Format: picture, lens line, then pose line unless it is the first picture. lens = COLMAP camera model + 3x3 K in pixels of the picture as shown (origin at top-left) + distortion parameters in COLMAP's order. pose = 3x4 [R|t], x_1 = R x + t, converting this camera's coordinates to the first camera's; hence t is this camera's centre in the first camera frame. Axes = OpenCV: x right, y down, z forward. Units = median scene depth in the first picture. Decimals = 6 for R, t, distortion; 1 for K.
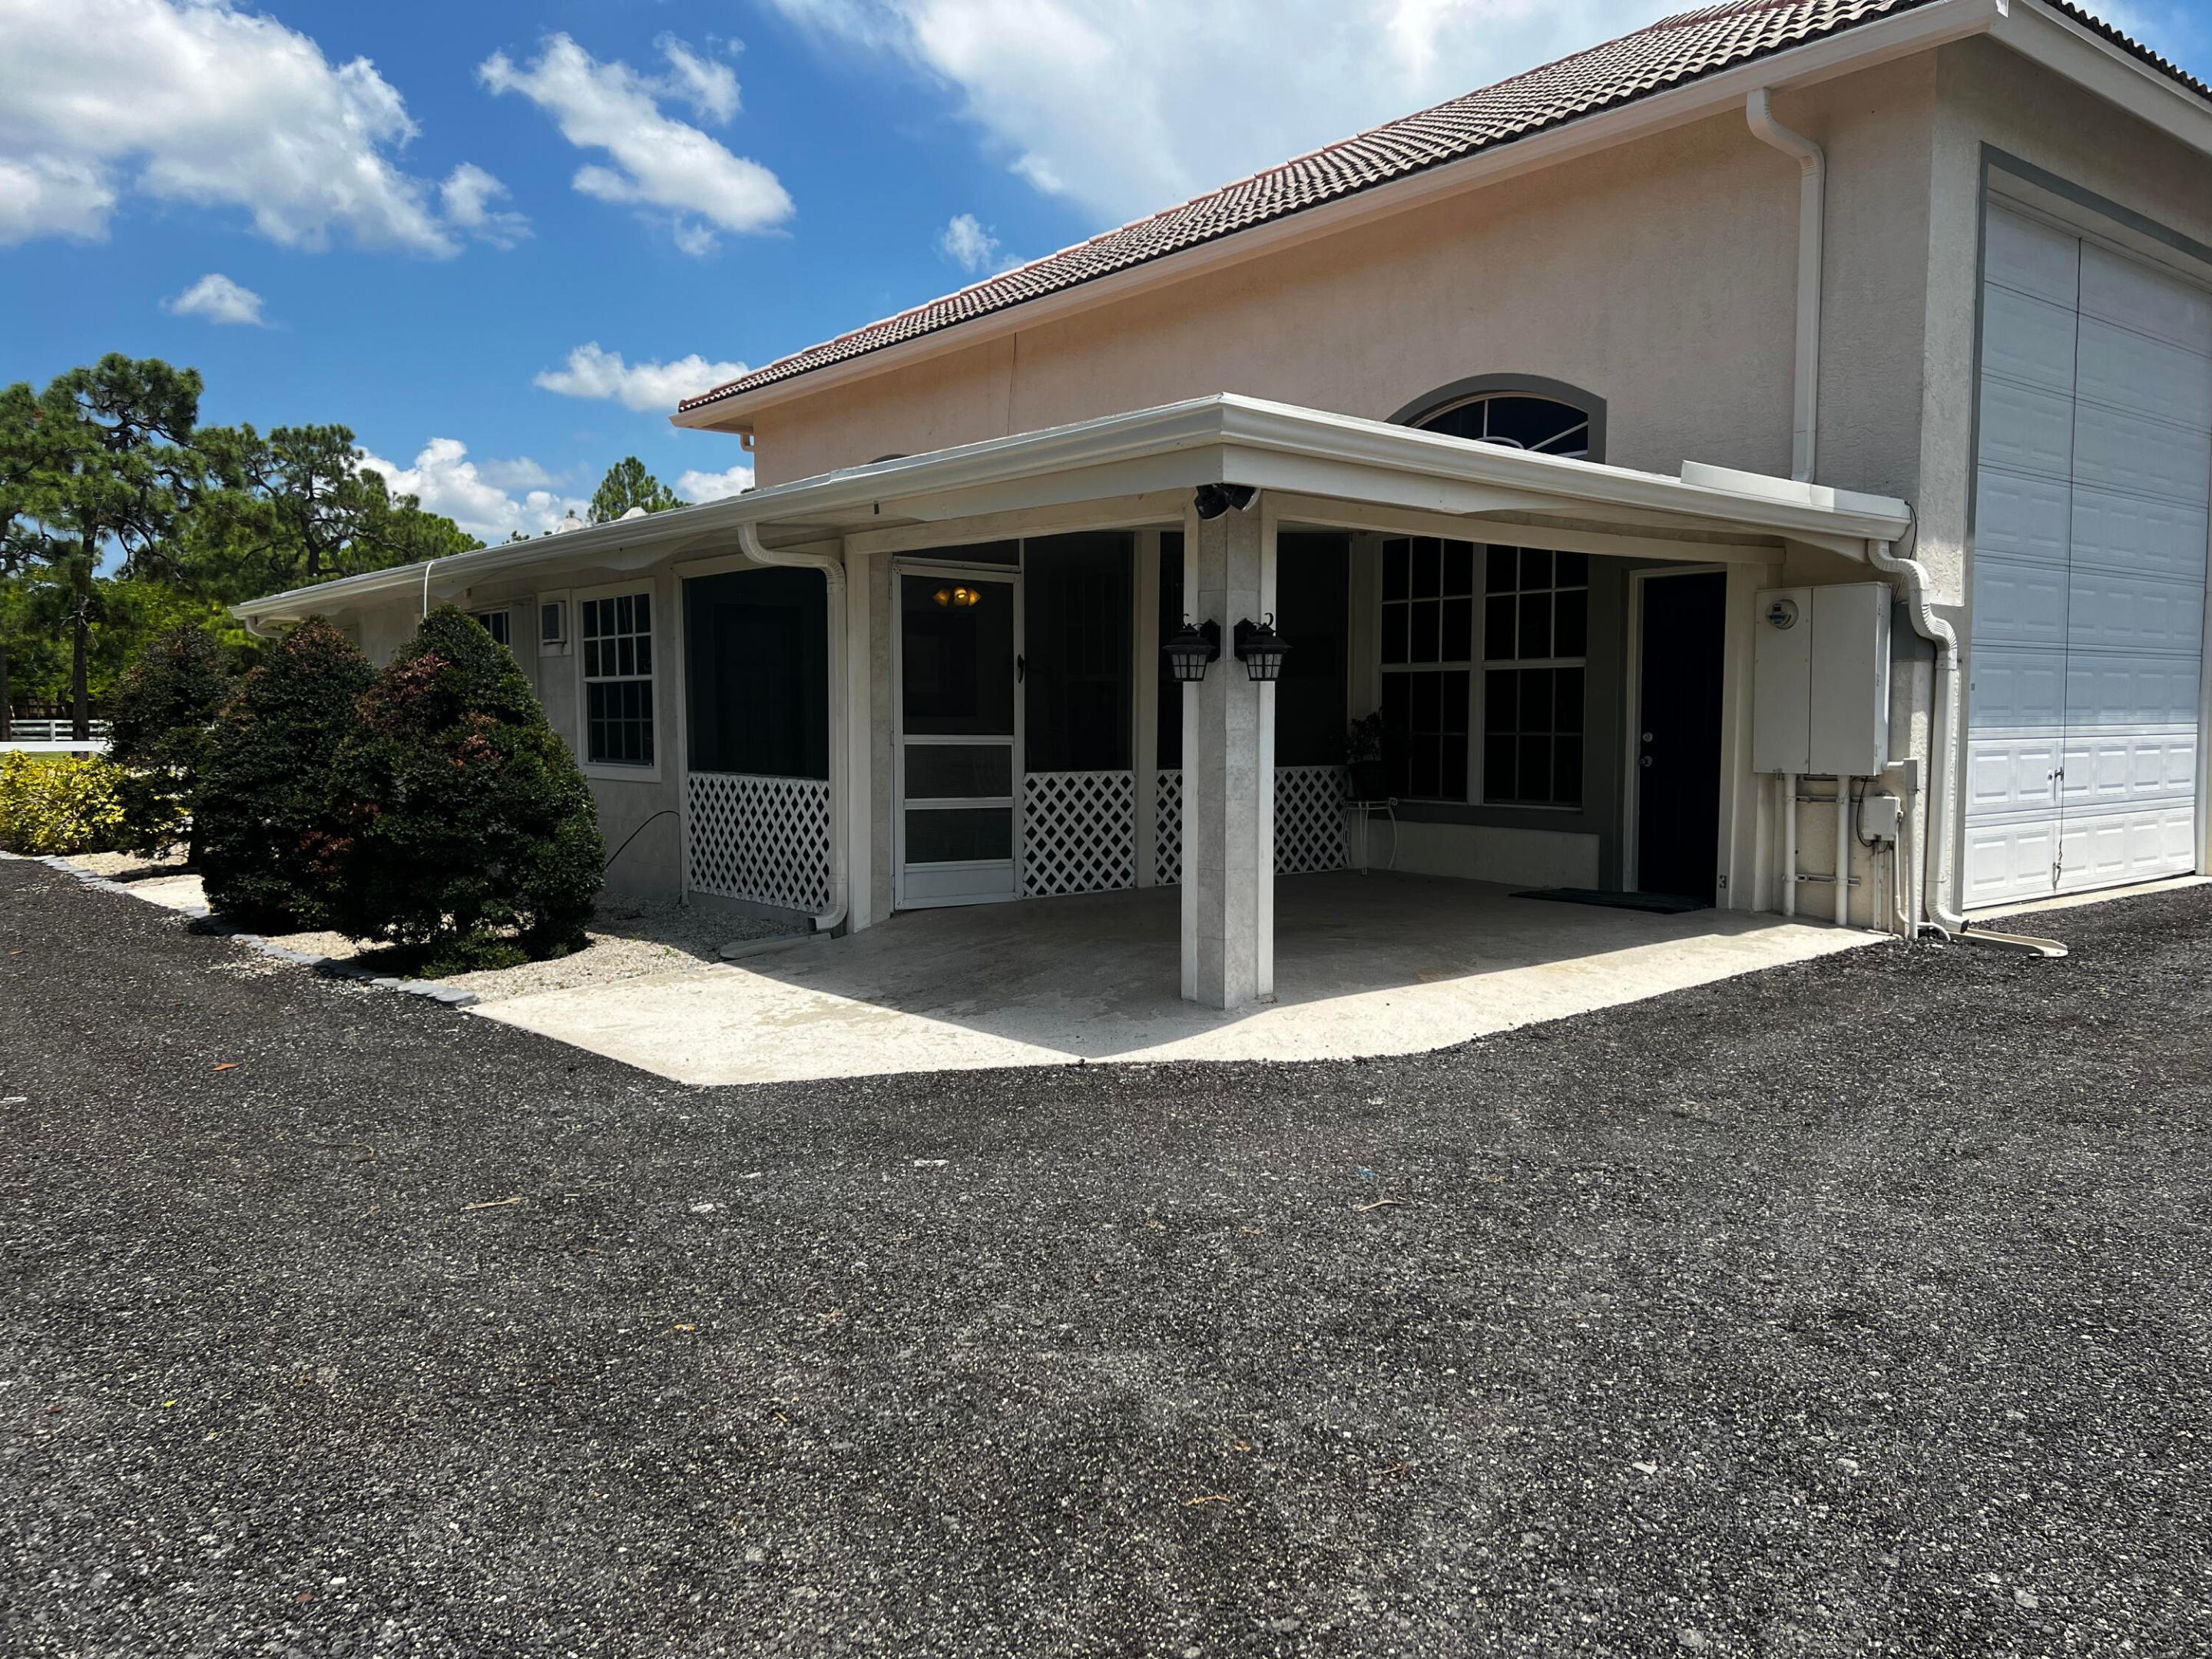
lens RADIAL K [[1740.4, 0, 1106.0], [0, 1740.4, 829.5], [0, 0, 1]] dist [-0.003666, -0.003104]
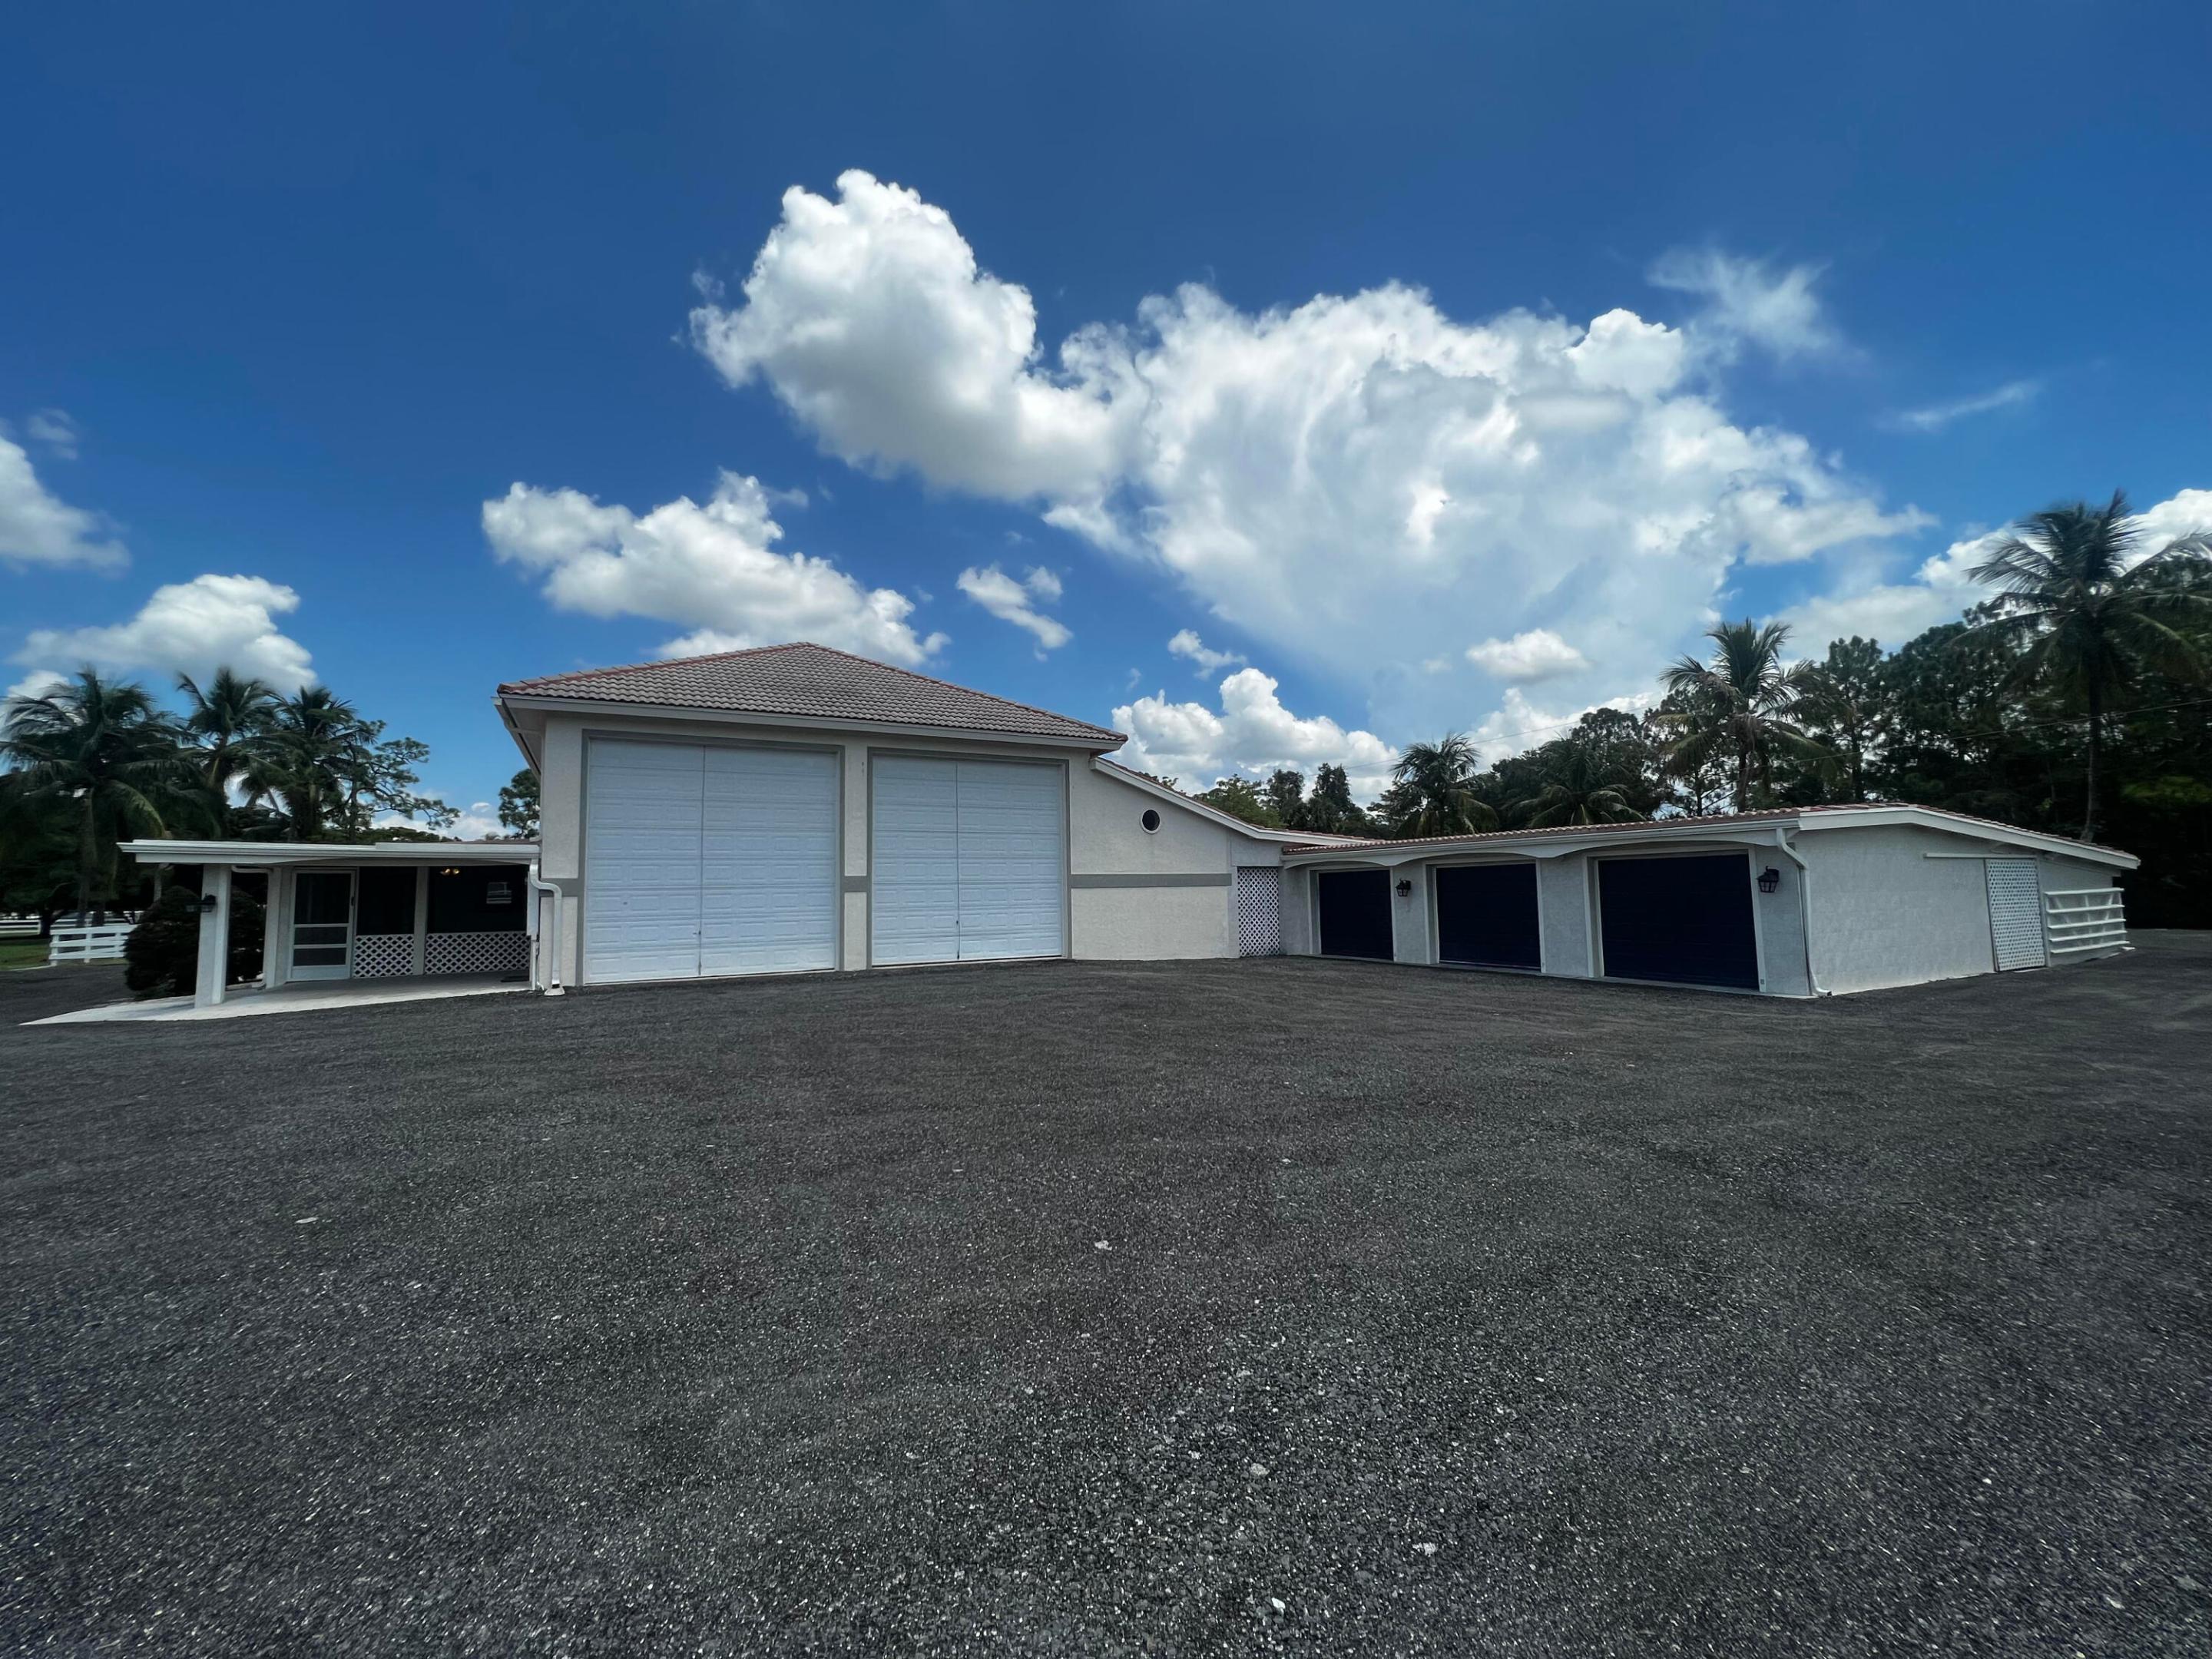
lens RADIAL K [[880.2, 0, 1098.1], [0, 880.2, 871.7], [0, 0, 1]] dist [0.001623, 0.000118]
pose [[0.983235, -0.018583, -0.181396, 1.473566], [0.004498, 0.996962, -0.077754, -0.018512], [0.182290, 0.075634, 0.980332, -0.256053]]
